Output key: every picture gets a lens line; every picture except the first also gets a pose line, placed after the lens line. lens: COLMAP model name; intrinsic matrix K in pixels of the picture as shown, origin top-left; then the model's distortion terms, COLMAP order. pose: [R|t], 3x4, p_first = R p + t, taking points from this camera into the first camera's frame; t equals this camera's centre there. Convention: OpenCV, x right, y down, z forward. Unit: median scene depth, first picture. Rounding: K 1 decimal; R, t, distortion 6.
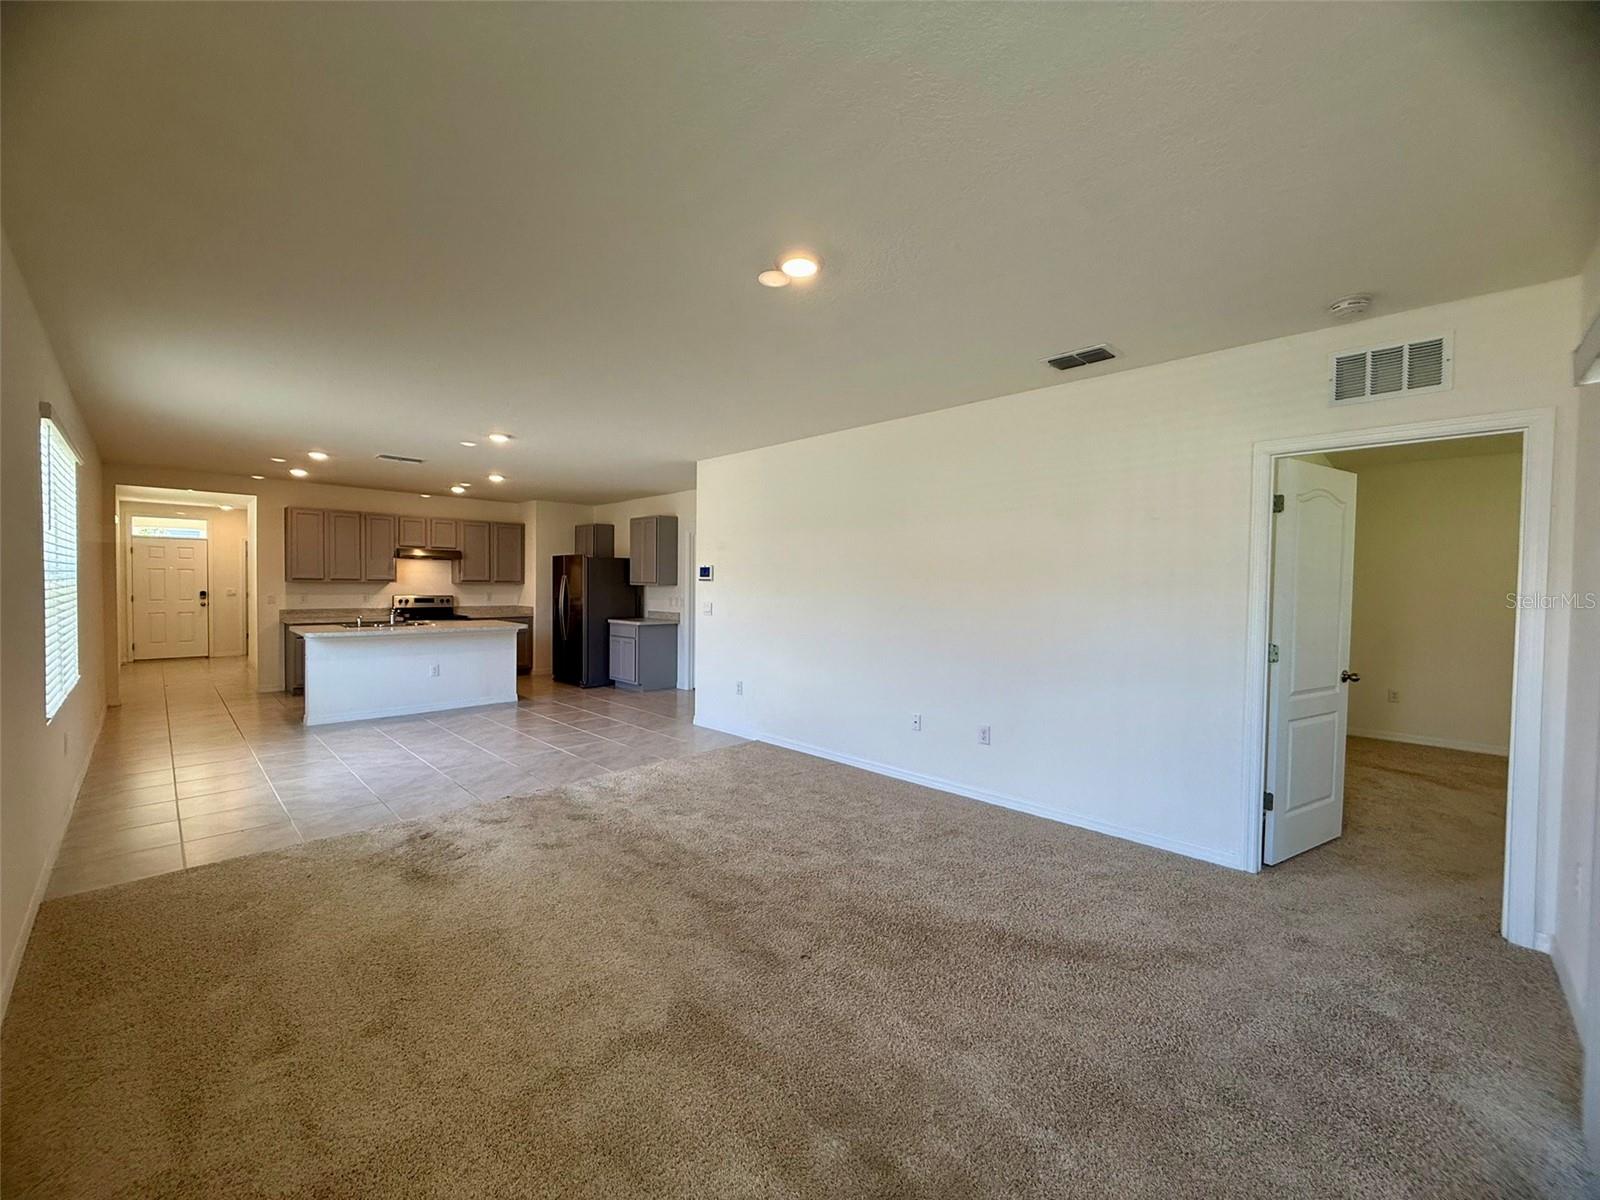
lens RADIAL K [[645.0, 0, 808.9], [0, 645.0, 602.8], [0, 0, 1]] dist [0.002062, -0.000377]
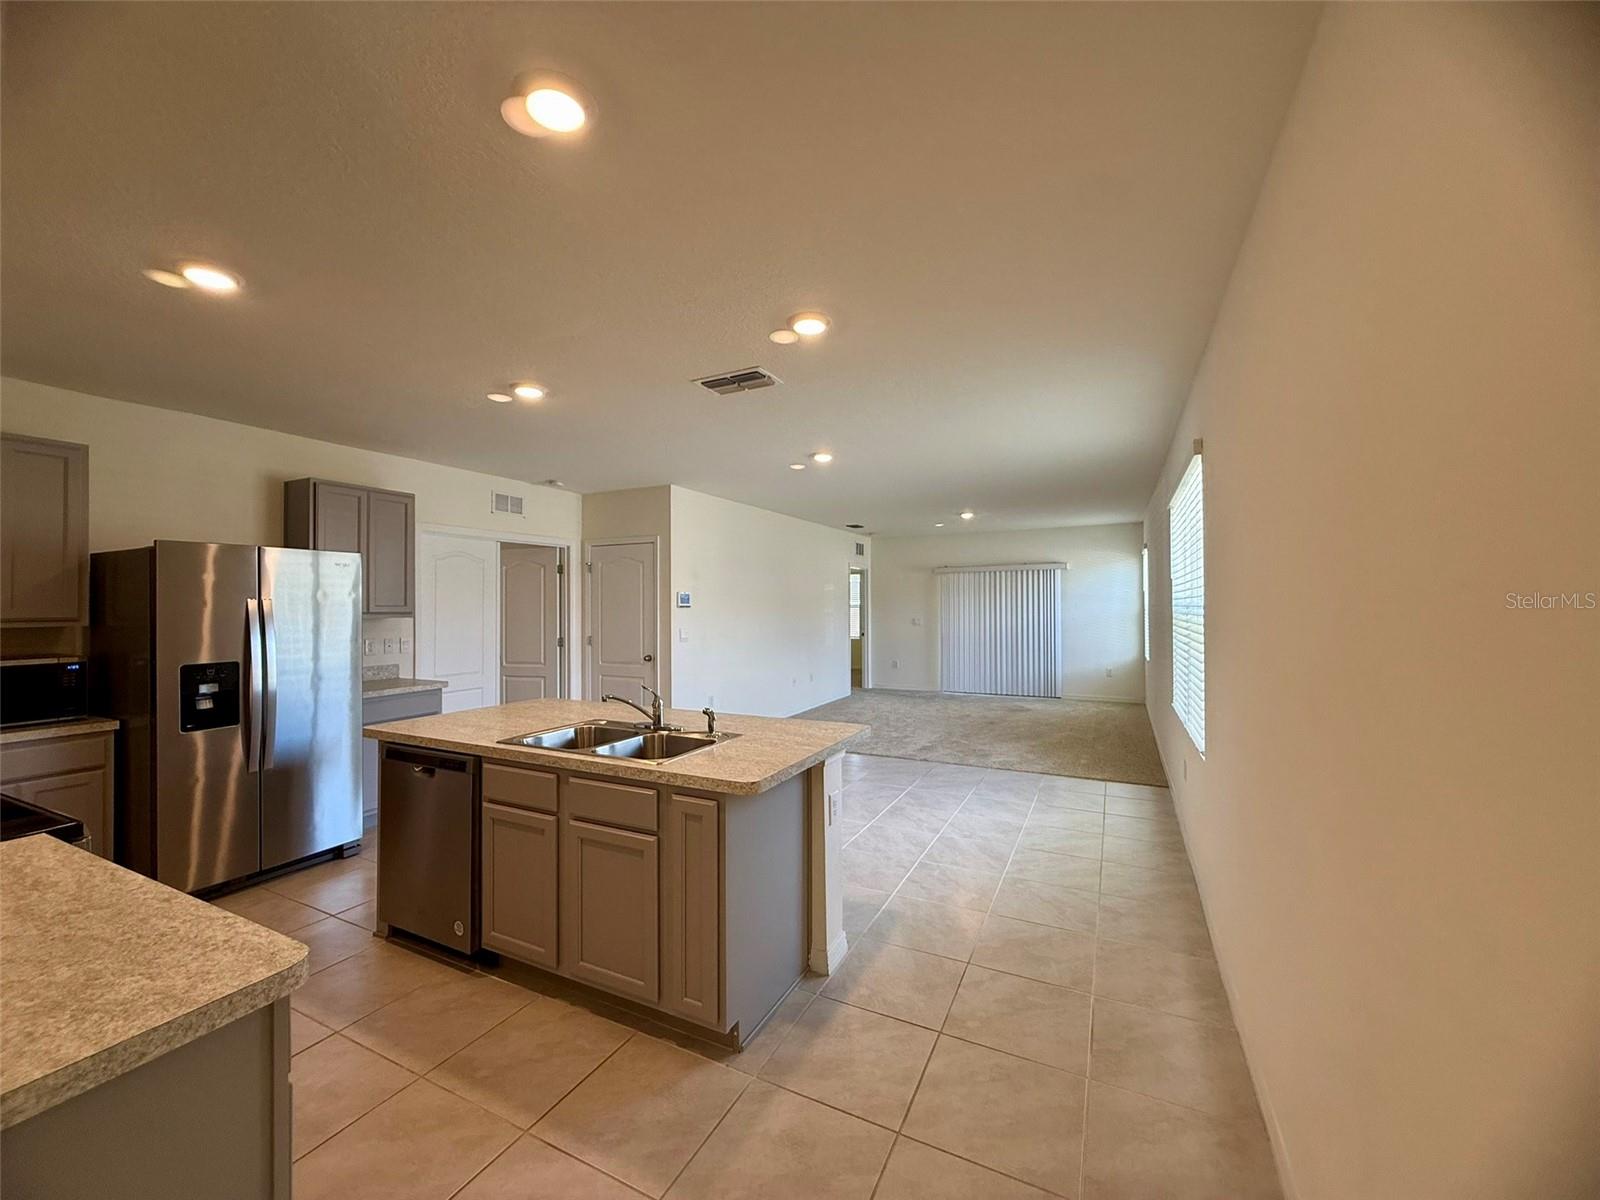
lens RADIAL K [[631.7, 0, 795.6], [0, 631.7, 600.8], [0, 0, 1]] dist [-0.001518, -0.000302]
pose [[-0.303253, -0.004394, 0.952900, -1.645960], [0.027388, 0.999536, 0.013325, -0.075522], [-0.952517, 0.030138, -0.302992, 1.620047]]
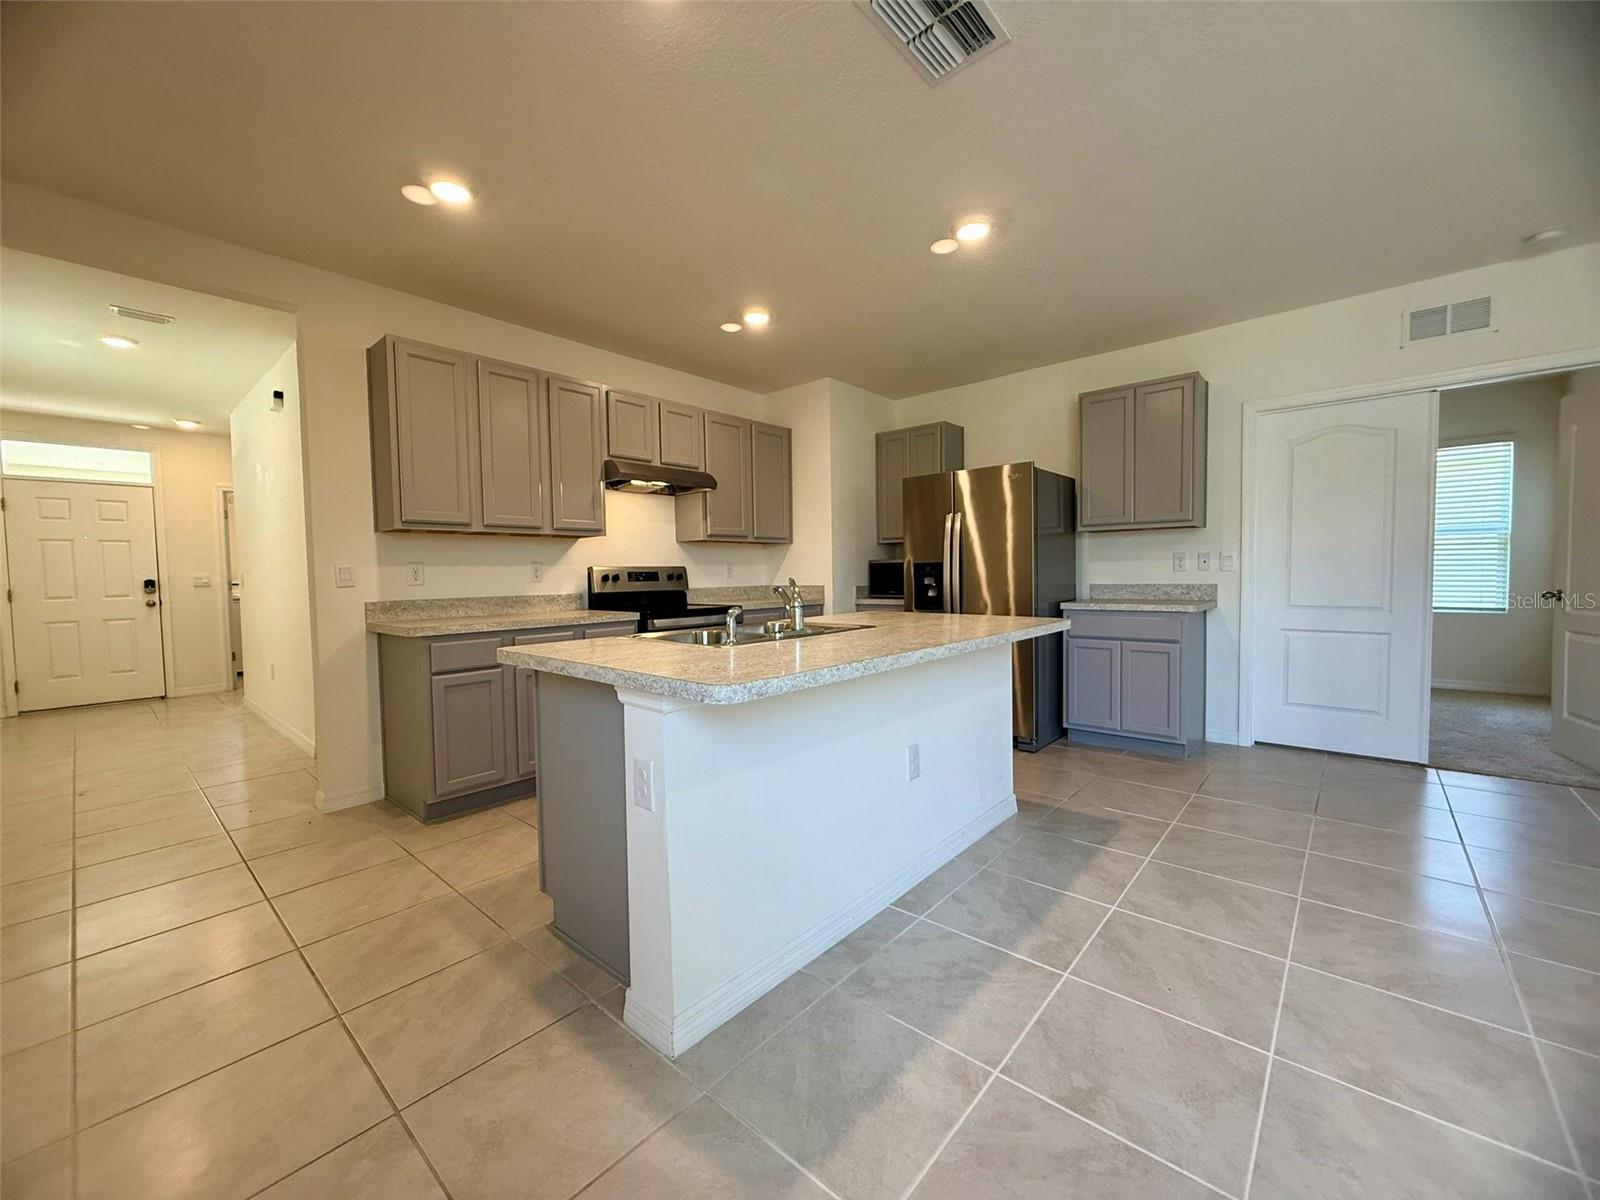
lens RADIAL K [[644.9, 0, 809.3], [0, 644.9, 602.3], [0, 0, 1]] dist [0.001089, 0.000090]
pose [[0.998018, -0.031927, 0.054229, -1.025237], [0.030948, 0.999344, 0.018801, 0.021408], [-0.054794, -0.017086, 0.998352, 1.055978]]
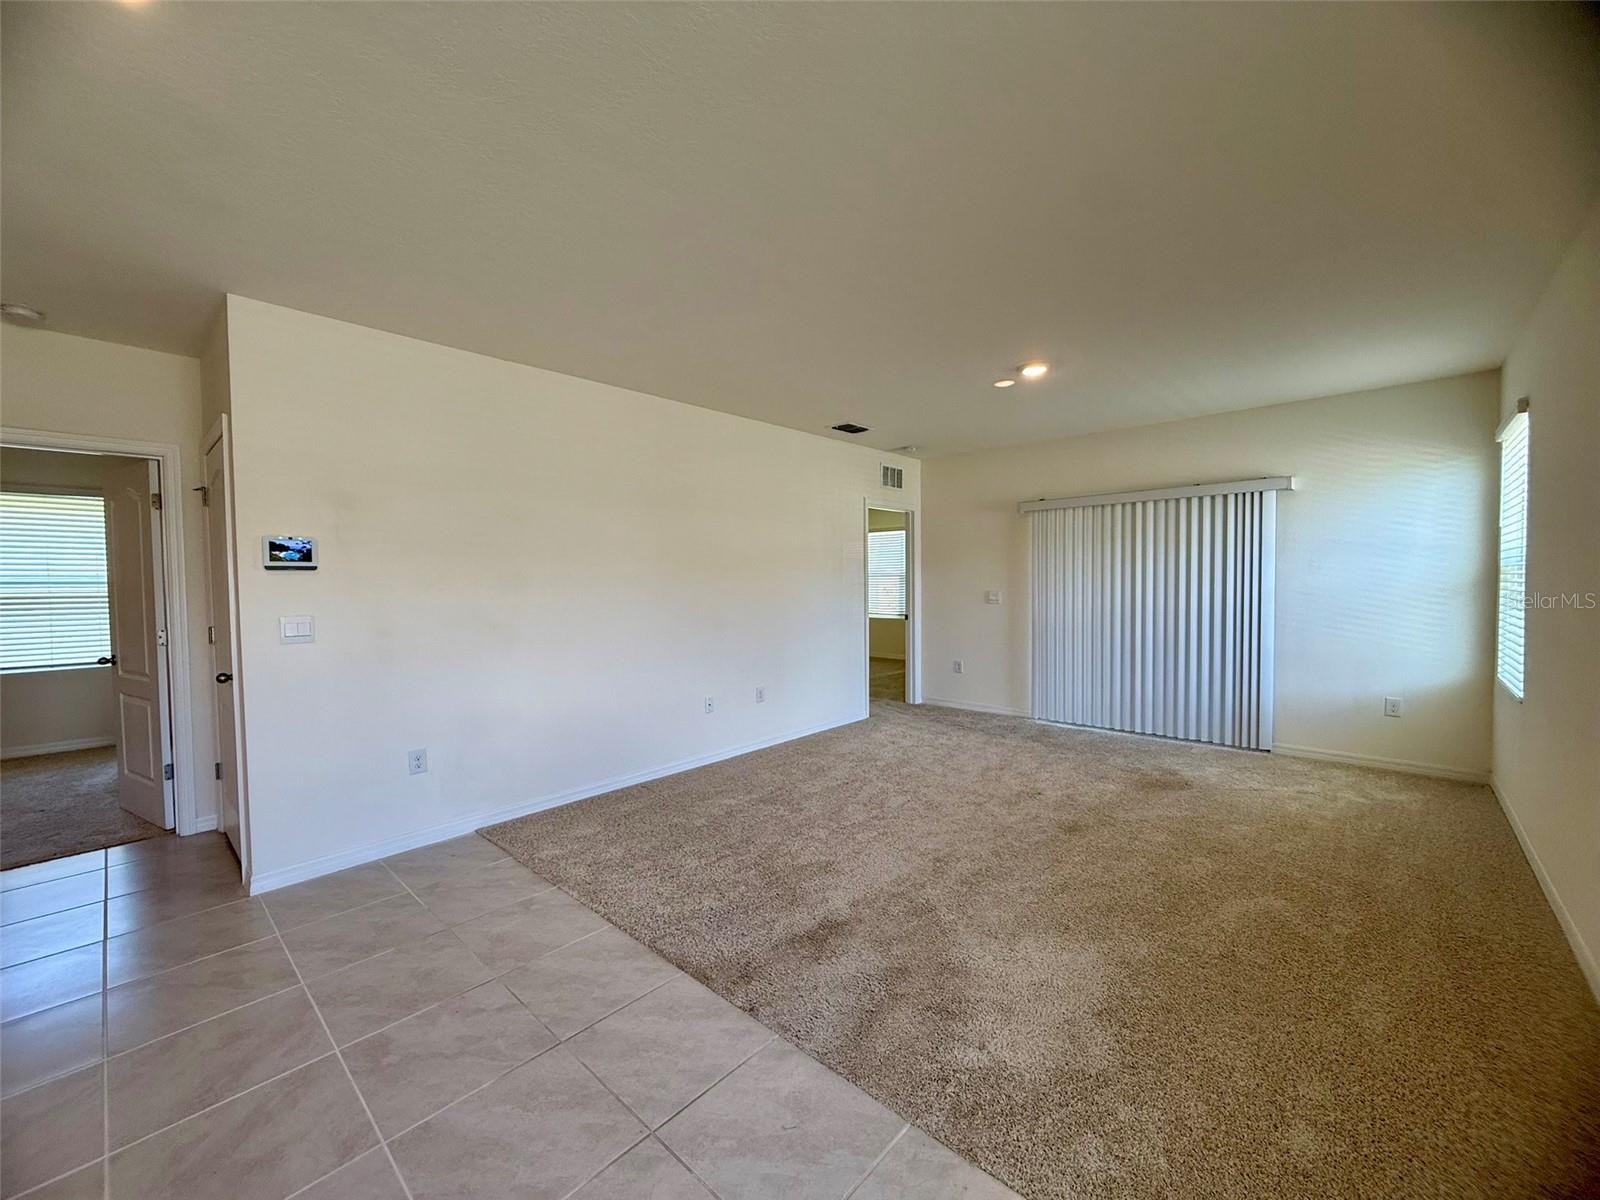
lens RADIAL K [[631.7, 0, 795.6], [0, 631.7, 600.8], [0, 0, 1]] dist [-0.001518, -0.000302]
pose [[-0.029137, -0.045870, 0.998522, -0.894214], [0.039558, 0.998111, 0.047006, -0.026406], [-0.998792, 0.040869, -0.027268, 0.931642]]
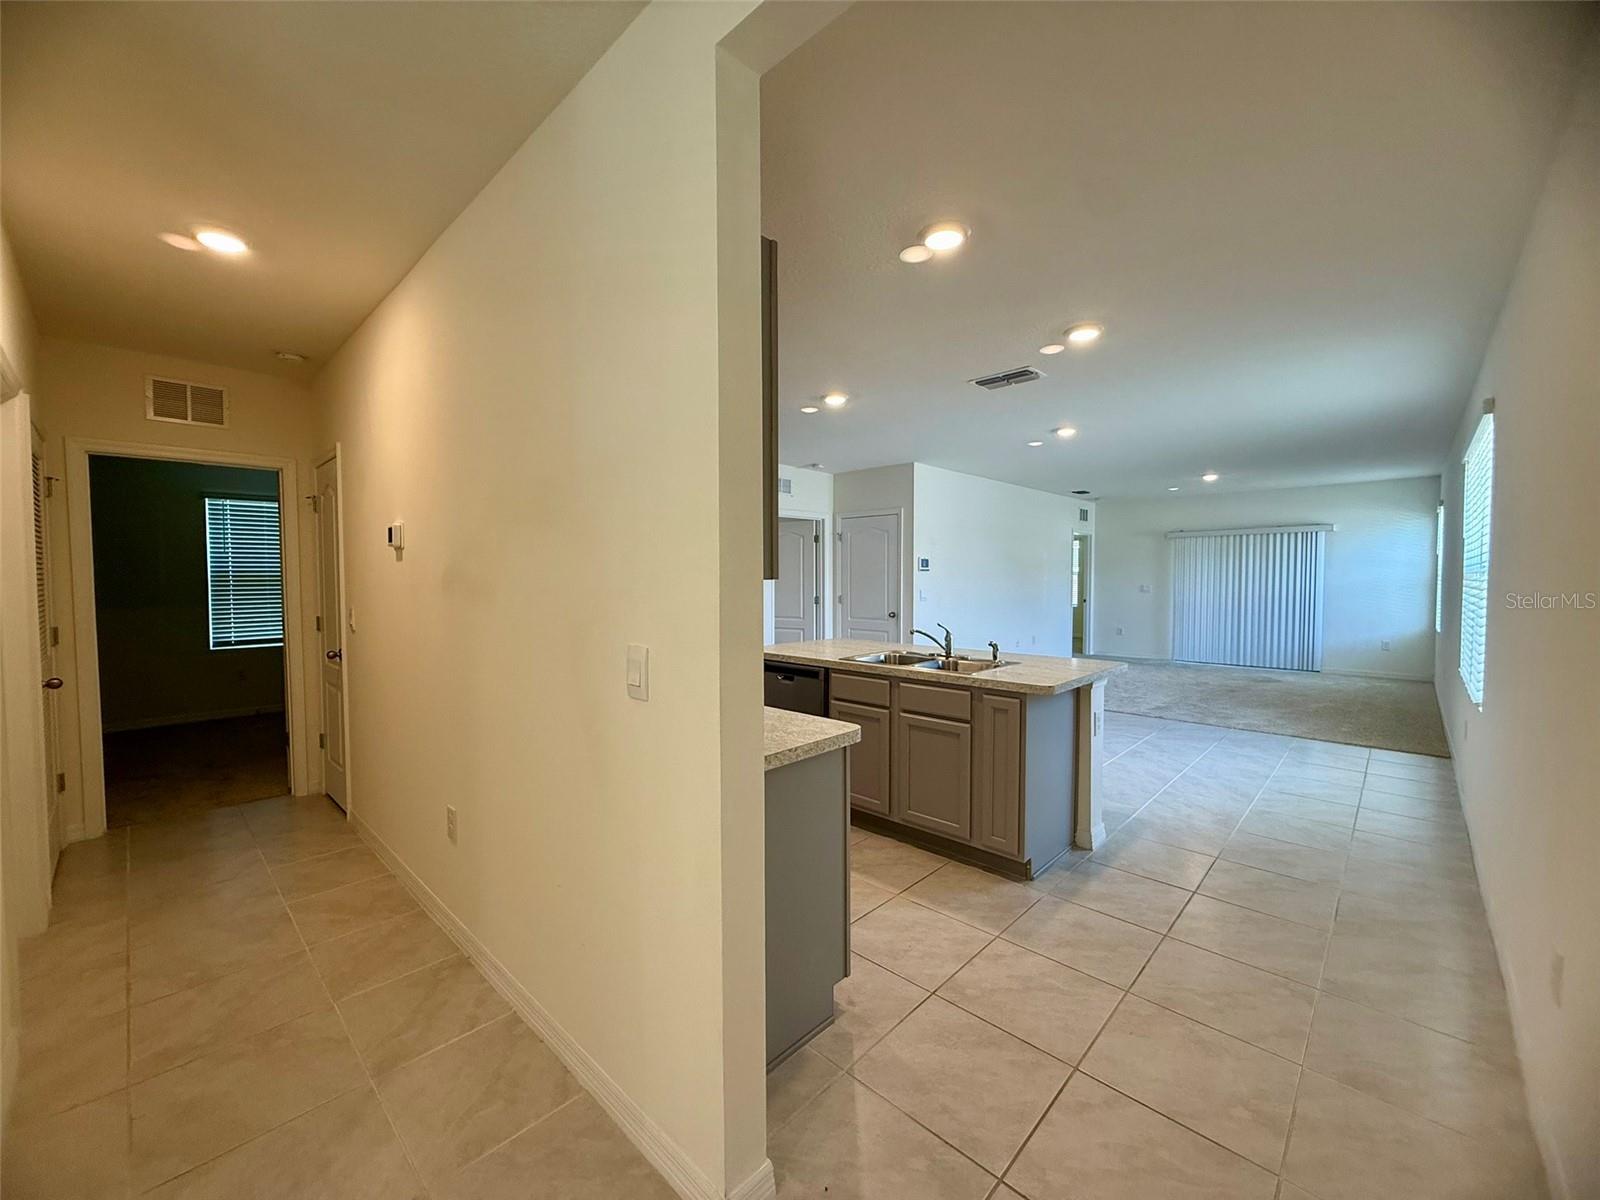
lens RADIAL K [[629.4, 0, 800.0], [0, 629.4, 600.0], [0, 0, 1]] dist [0.001349, 0.000173]
pose [[-0.010849, -0.051162, 0.998631, -1.817211], [0.029939, 0.998226, 0.051467, -0.066416], [-0.999493, 0.030456, -0.009298, 1.760391]]
